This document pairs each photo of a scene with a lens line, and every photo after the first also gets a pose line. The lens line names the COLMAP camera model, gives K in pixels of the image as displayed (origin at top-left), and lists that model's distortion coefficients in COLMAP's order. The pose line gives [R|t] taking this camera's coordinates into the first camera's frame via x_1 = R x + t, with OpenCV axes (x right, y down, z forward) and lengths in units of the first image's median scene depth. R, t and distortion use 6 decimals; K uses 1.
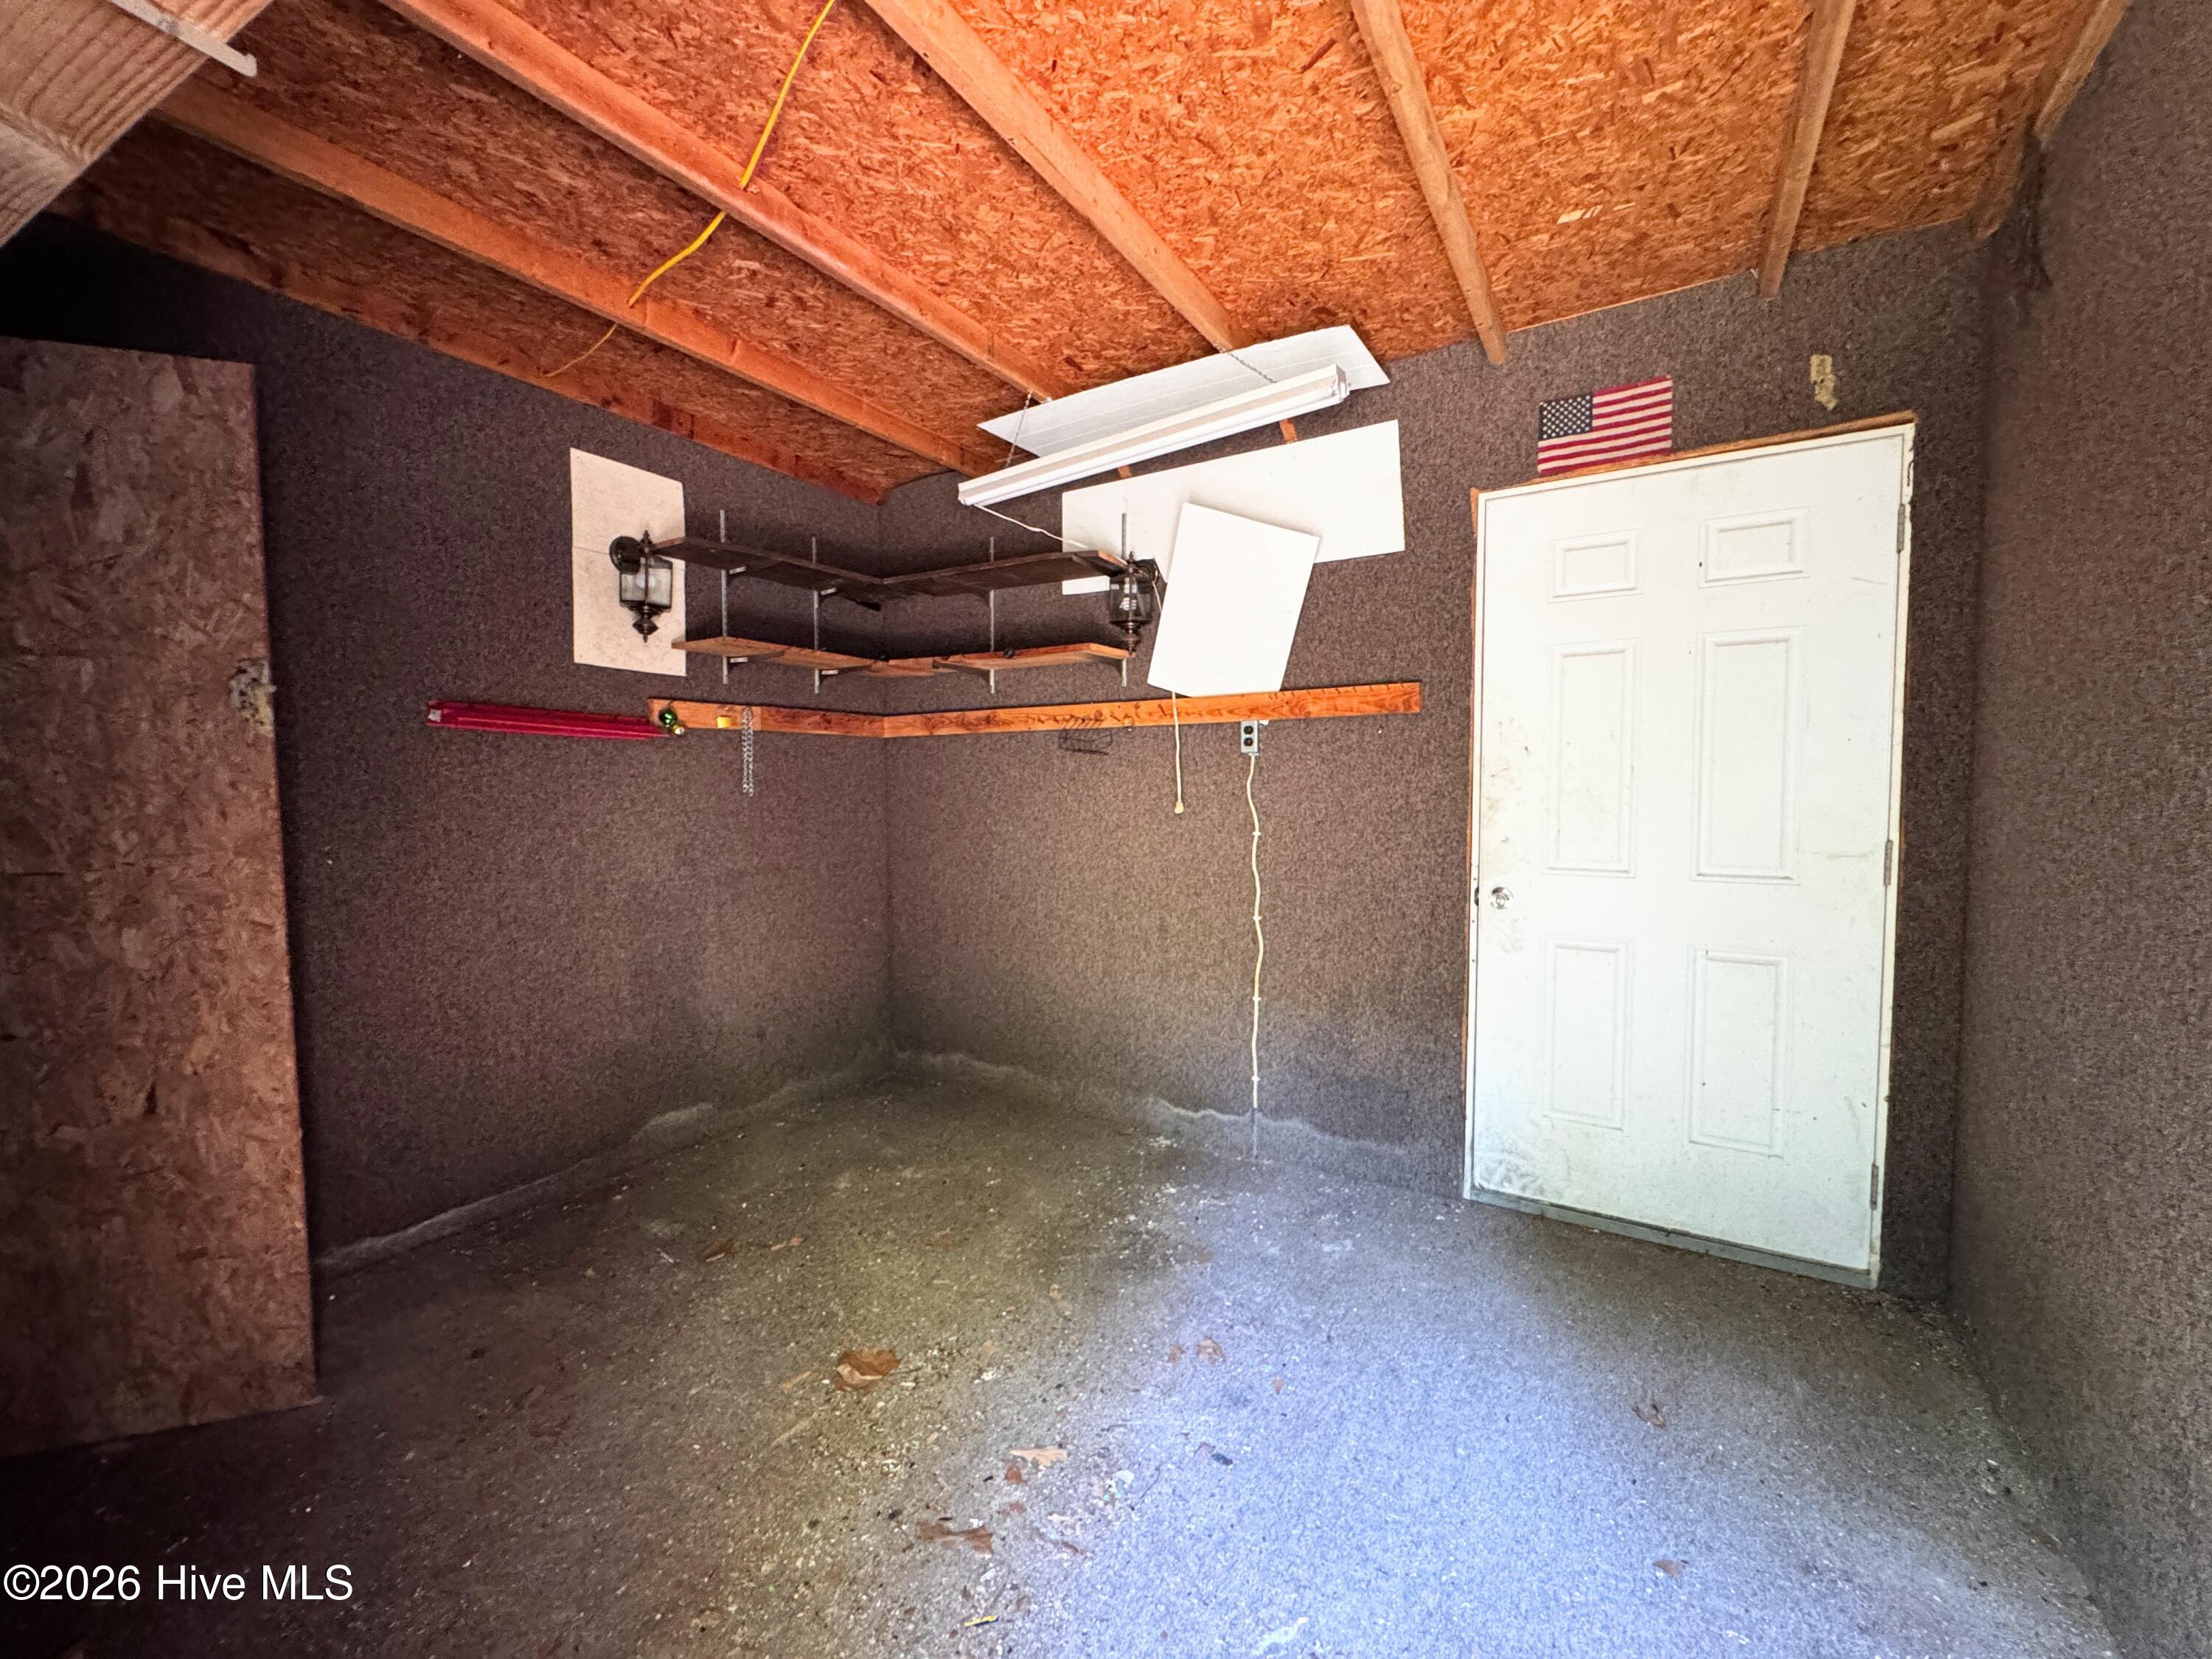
lens RADIAL K [[885.6, 0, 1105.1], [0, 885.6, 827.4], [0, 0, 1]] dist [-0.003702, 0.000432]
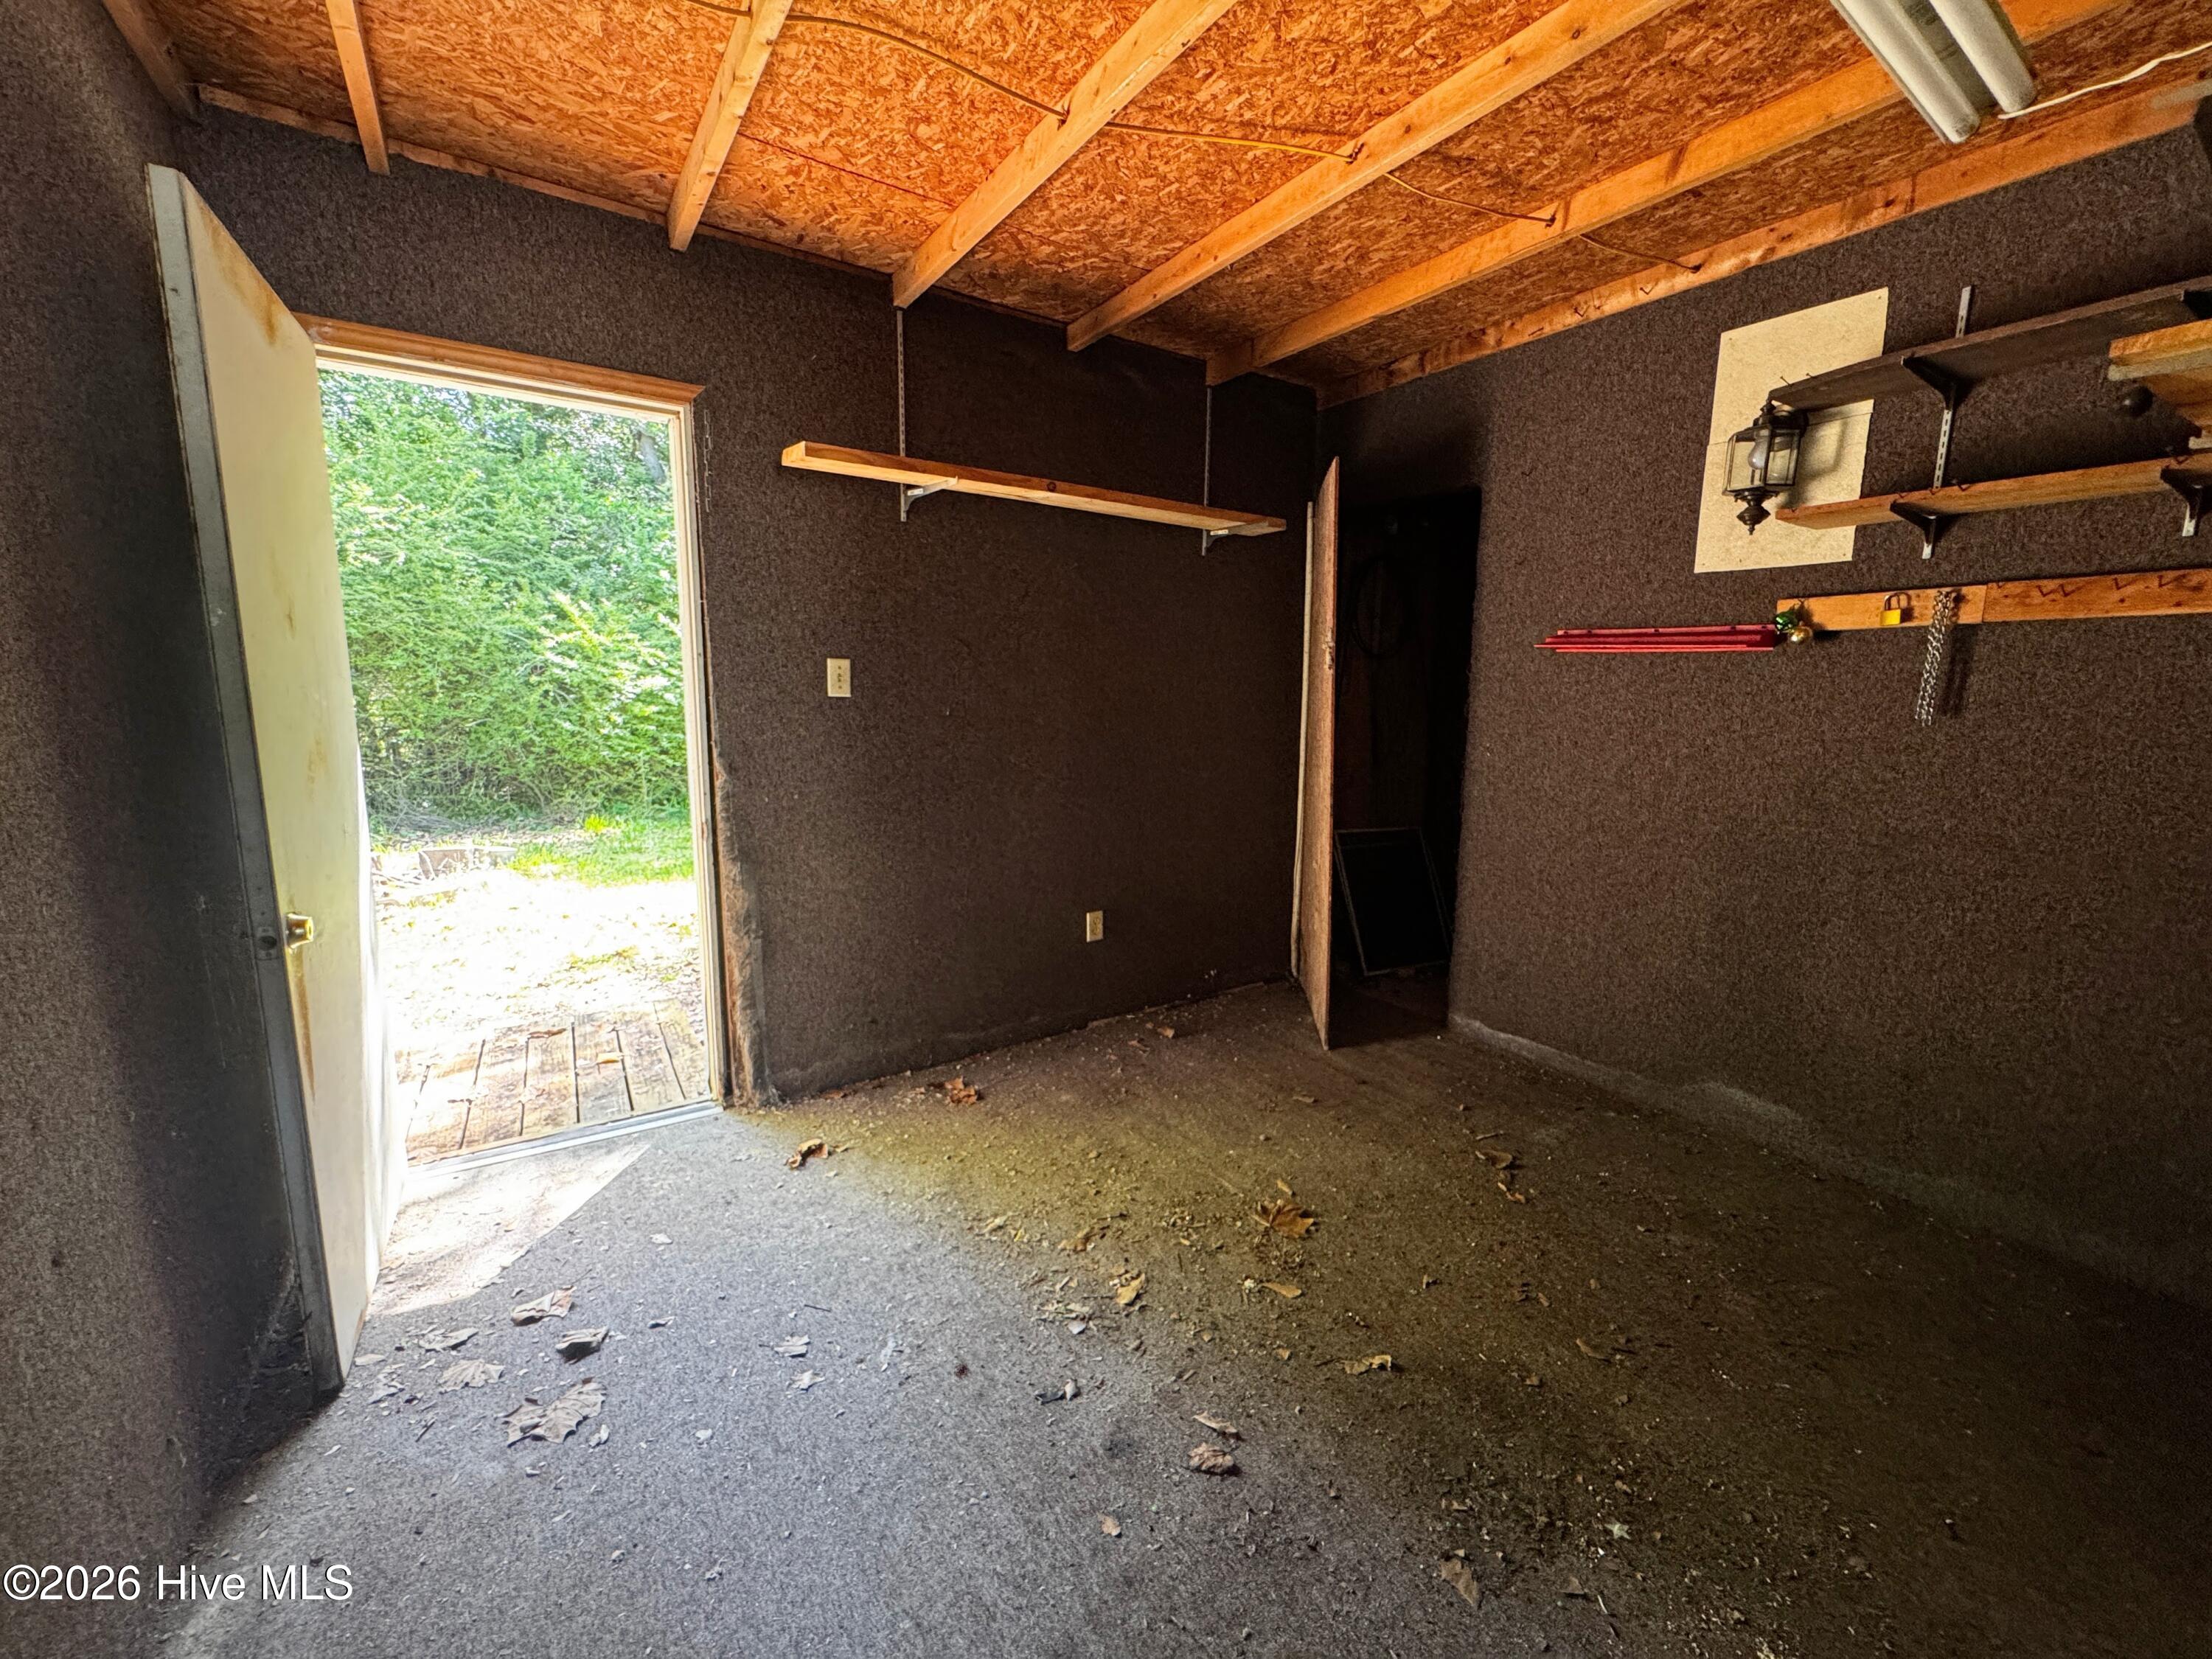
lens RADIAL K [[885.6, 0, 1105.1], [0, 885.6, 827.4], [0, 0, 1]] dist [-0.003702, 0.000432]
pose [[-0.418062, 0.139720, -0.897609, 0.541573], [-0.049146, 0.983175, 0.175929, -0.052810], [0.907088, 0.117663, -0.404162, 0.823481]]
